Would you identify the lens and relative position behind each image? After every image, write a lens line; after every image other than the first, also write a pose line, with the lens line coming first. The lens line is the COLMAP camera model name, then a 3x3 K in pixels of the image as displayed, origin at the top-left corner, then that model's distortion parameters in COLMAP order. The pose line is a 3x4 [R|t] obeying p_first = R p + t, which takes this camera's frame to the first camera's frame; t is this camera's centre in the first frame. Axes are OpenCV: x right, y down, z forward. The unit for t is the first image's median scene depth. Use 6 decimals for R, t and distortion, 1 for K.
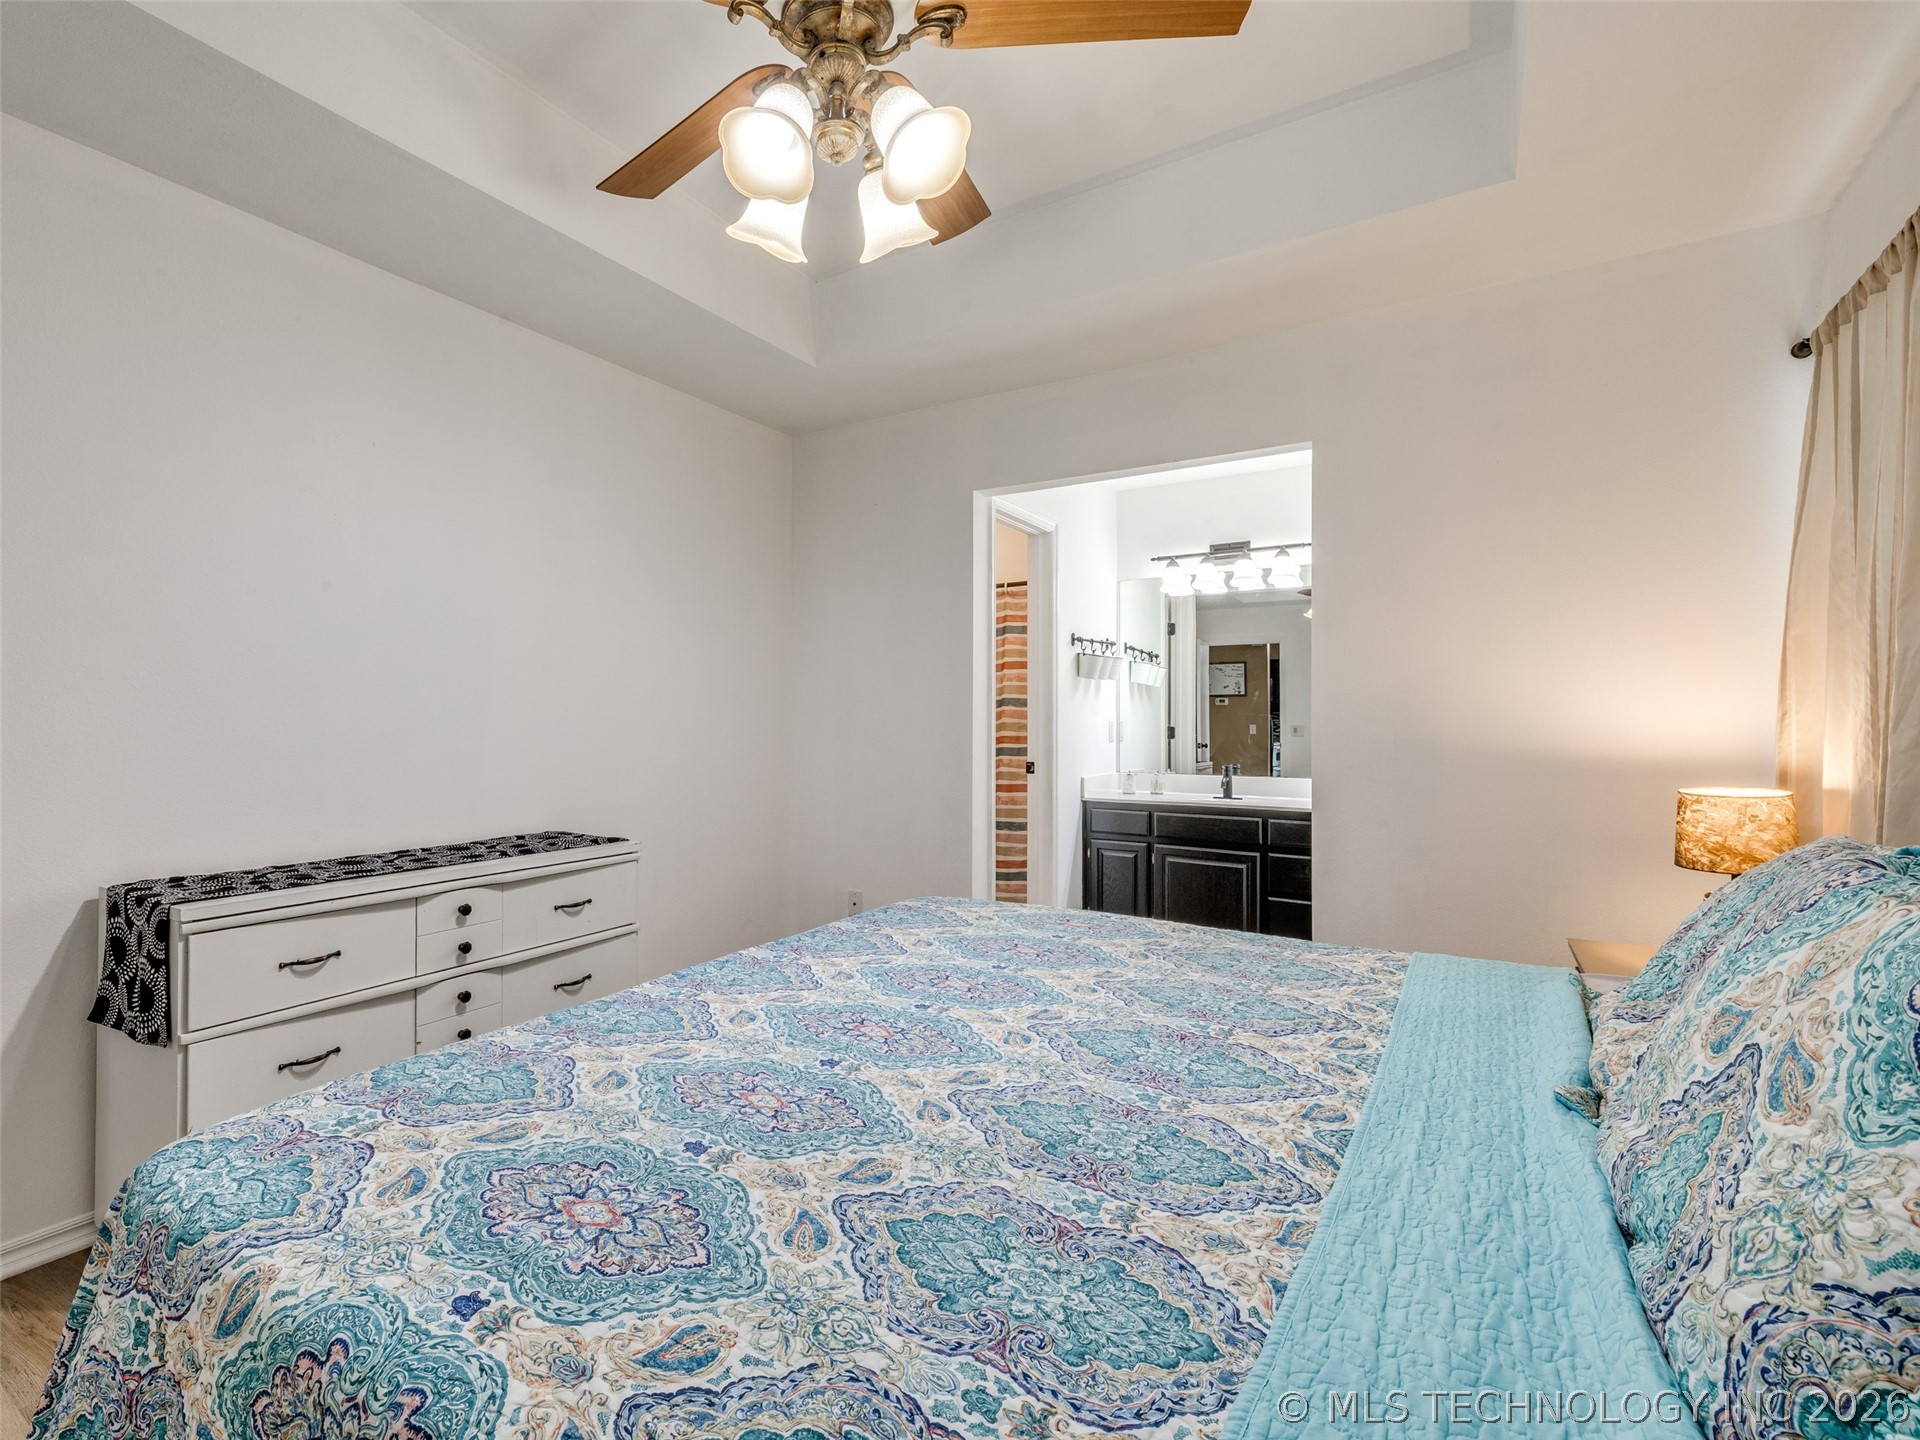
lens RADIAL K [[898.7, 0, 854.7], [0, 898.7, 720.3], [0, 0, 1]] dist [-0.000953, 0.000043]
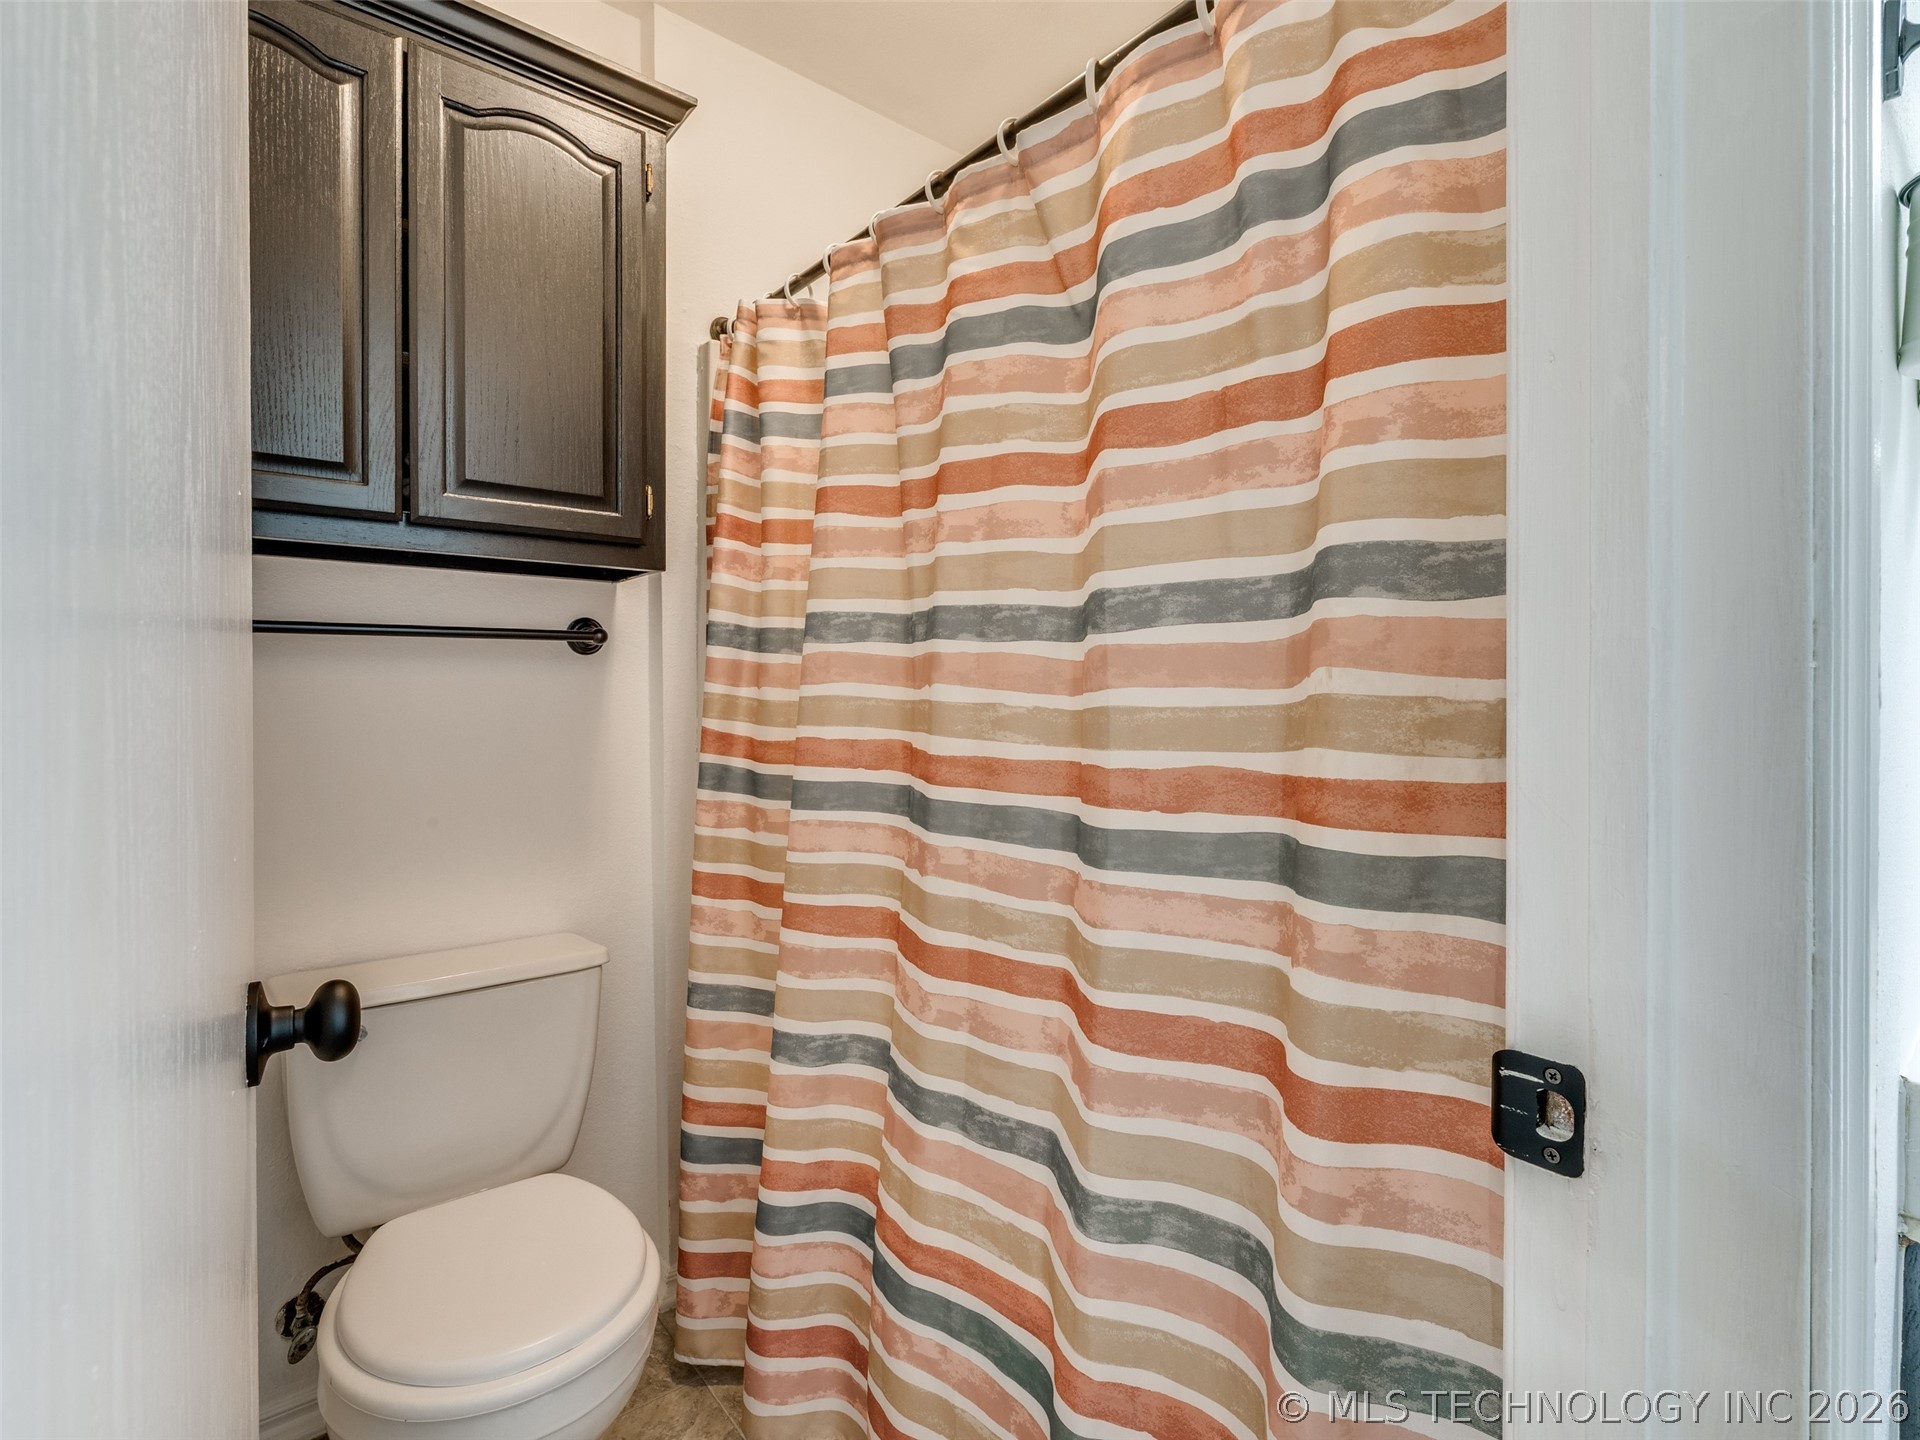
lens RADIAL K [[907.4, 0, 977.5], [0, 907.4, 702.5], [0, 0, 1]] dist [-0.001615, -0.000004]
pose [[0.961775, 0.003231, -0.273821, 0.153200], [0.000211, 0.999921, 0.012540, 0.001889], [0.273840, -0.012119, 0.961699, 0.841283]]
